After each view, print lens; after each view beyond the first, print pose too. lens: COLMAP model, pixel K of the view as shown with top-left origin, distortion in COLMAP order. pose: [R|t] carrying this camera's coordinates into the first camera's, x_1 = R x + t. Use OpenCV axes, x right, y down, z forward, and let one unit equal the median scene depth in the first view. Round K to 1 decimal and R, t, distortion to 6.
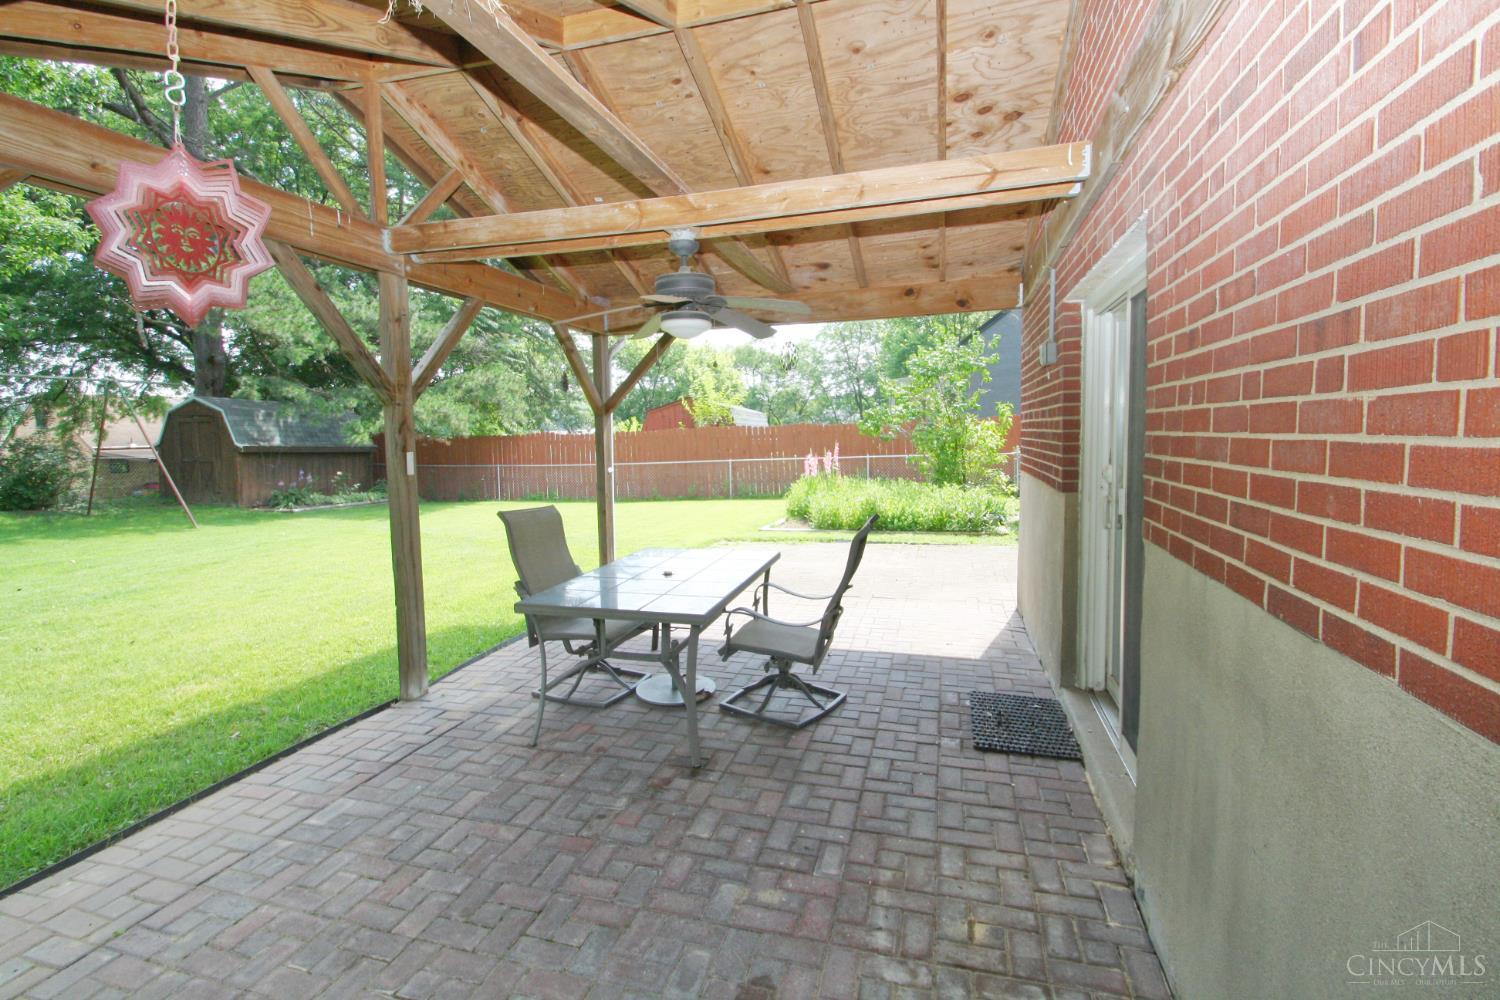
lens RADIAL K [[695.6, 0, 734.1], [0, 695.6, 489.8], [0, 0, 1]] dist [0.002987, -0.009180]
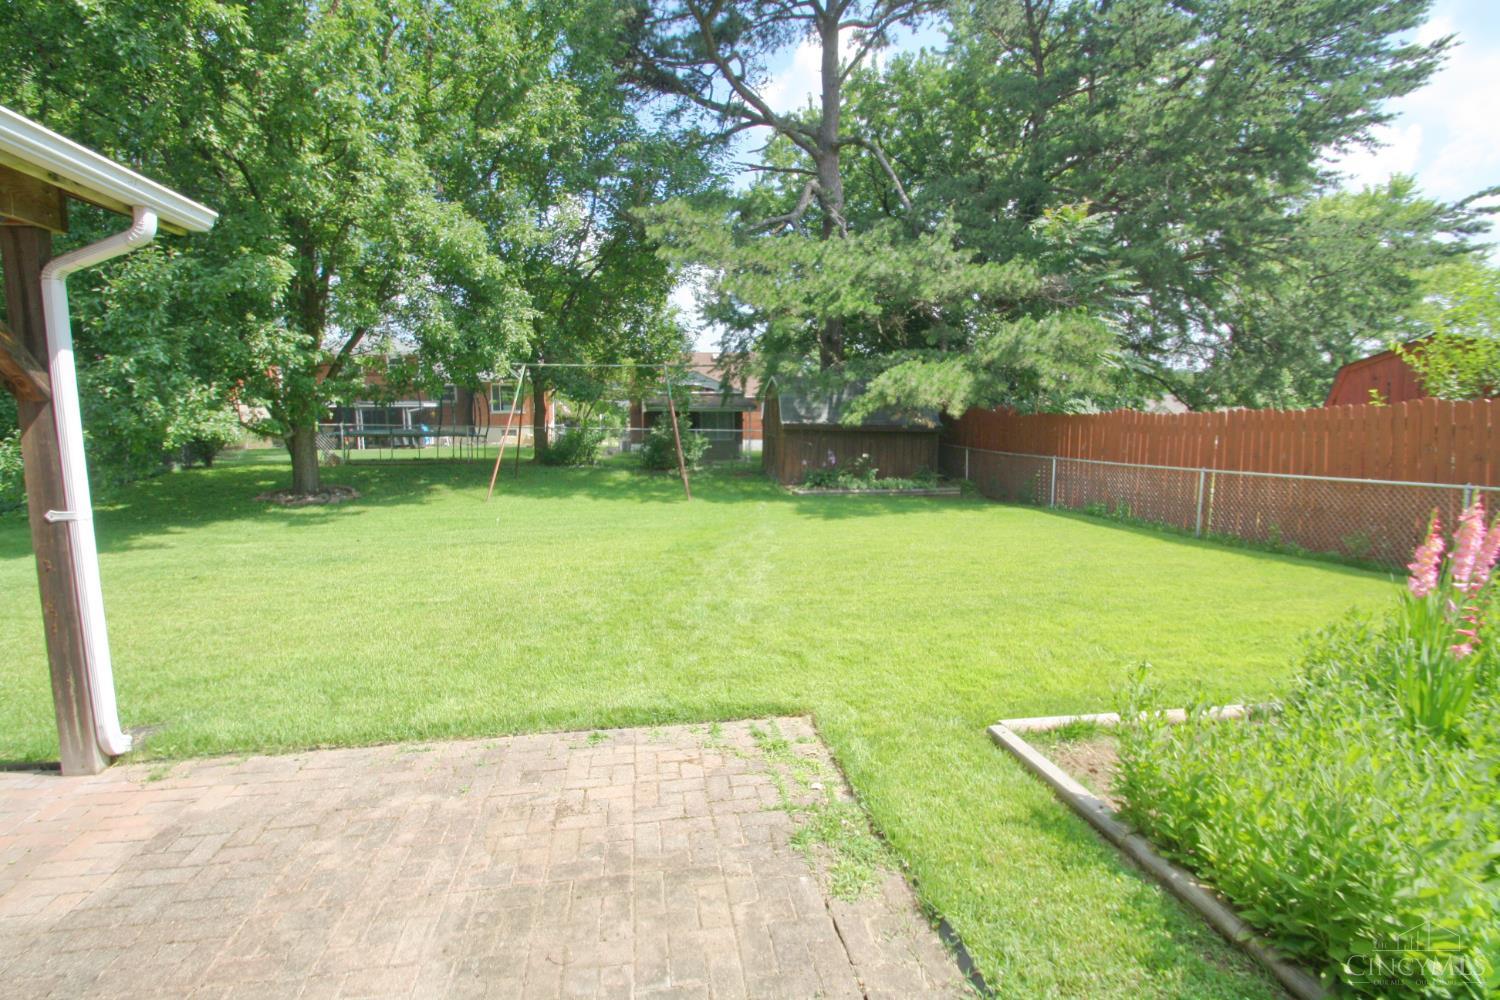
lens RADIAL K [[695.6, 0, 737.4], [0, 695.6, 490.9], [0, 0, 1]] dist [0.002987, -0.009180]
pose [[0.430231, 0.110513, -0.895929, 0.183155], [-0.071042, 0.993545, 0.088439, -0.049864], [0.899919, 0.025600, 0.435305, 0.501715]]
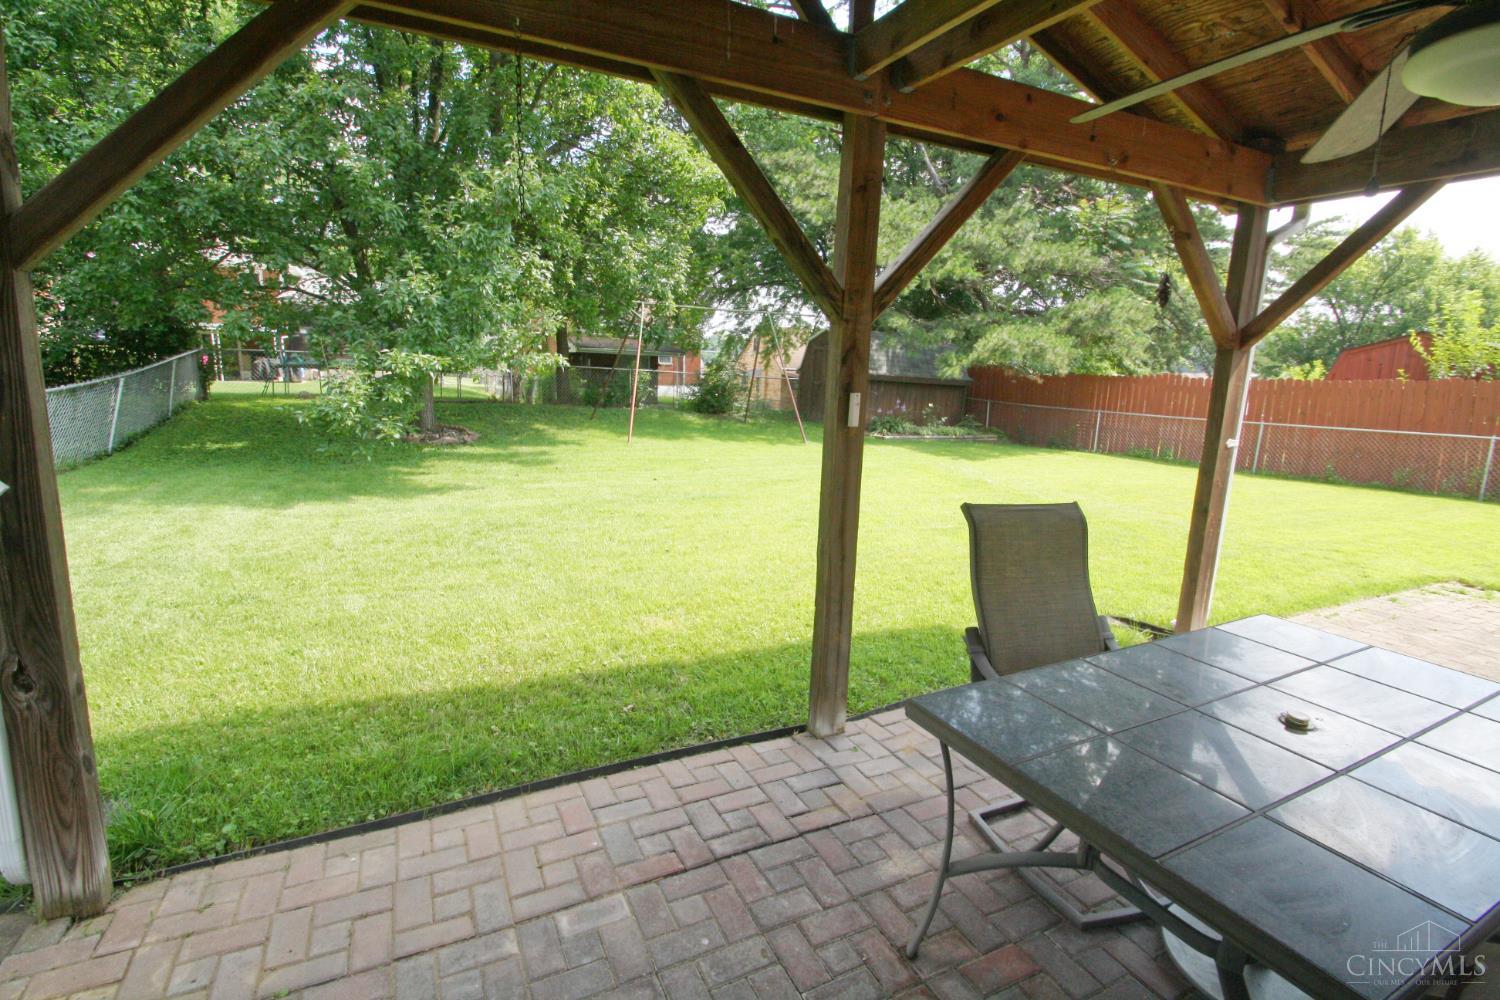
lens RADIAL K [[695.6, 0, 737.3], [0, 695.6, 490.5], [0, 0, 1]] dist [0.002987, -0.009180]
pose [[0.672893, 0.170248, -0.719883, -0.011012], [-0.104036, 0.985264, 0.135764, -0.010426], [0.732388, -0.016461, 0.680689, 0.116792]]
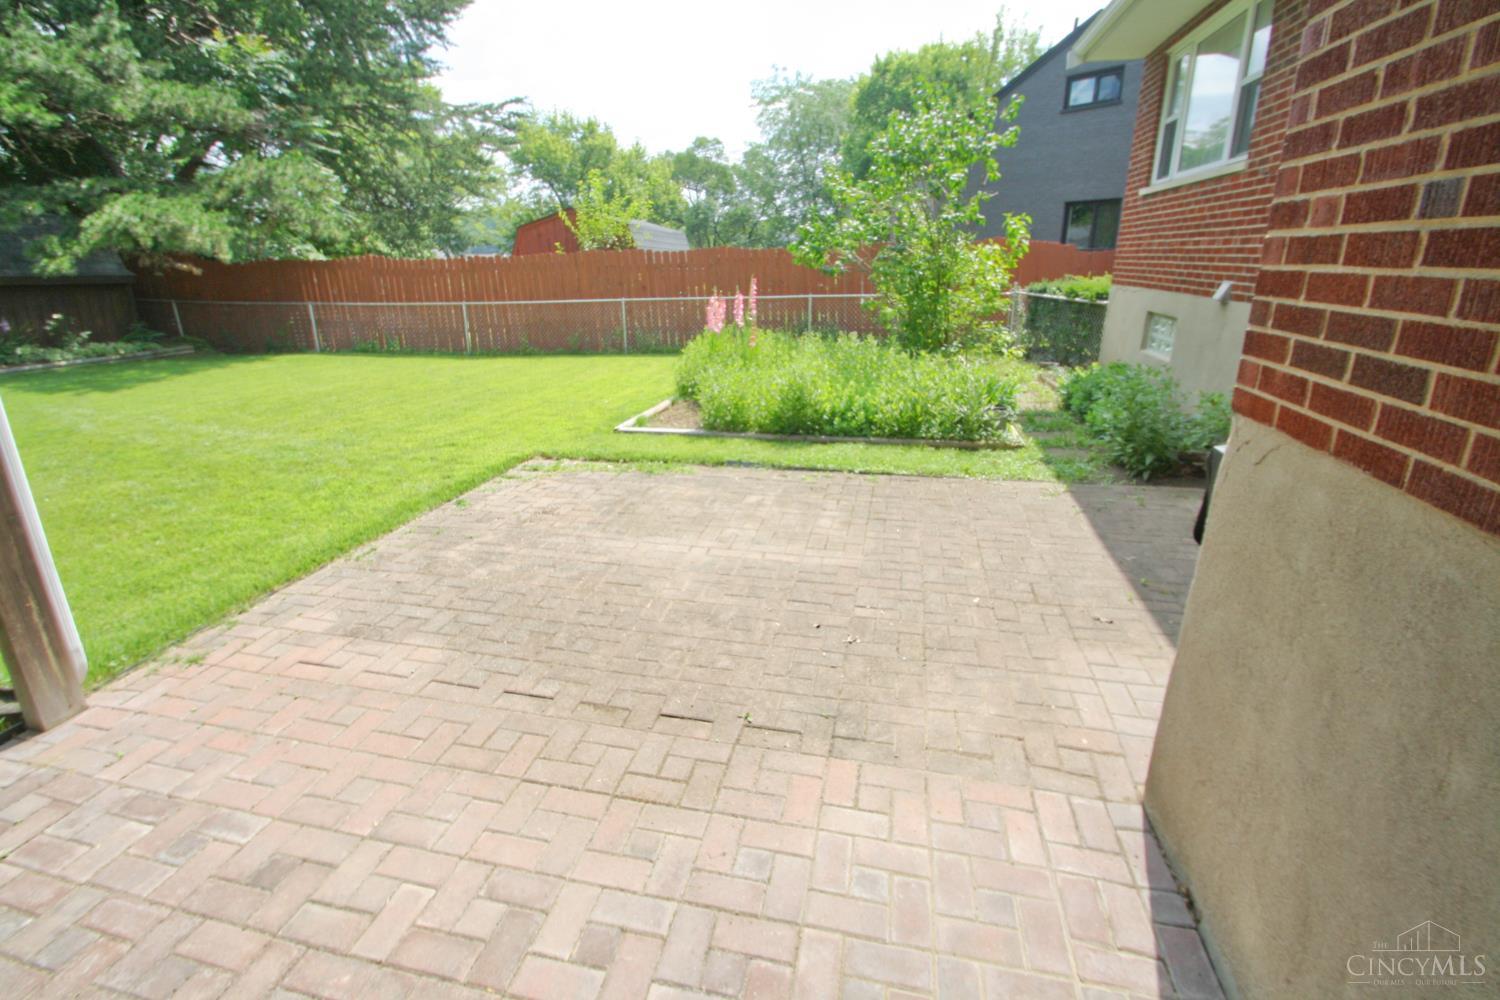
lens RADIAL K [[695.6, 0, 737.0], [0, 695.6, 488.6], [0, 0, 1]] dist [0.002987, -0.009180]
pose [[0.997738, -0.011437, 0.066239, 0.068031], [-0.004440, 0.972052, 0.234723, -0.023303], [-0.067072, -0.234487, 0.969803, 0.264722]]
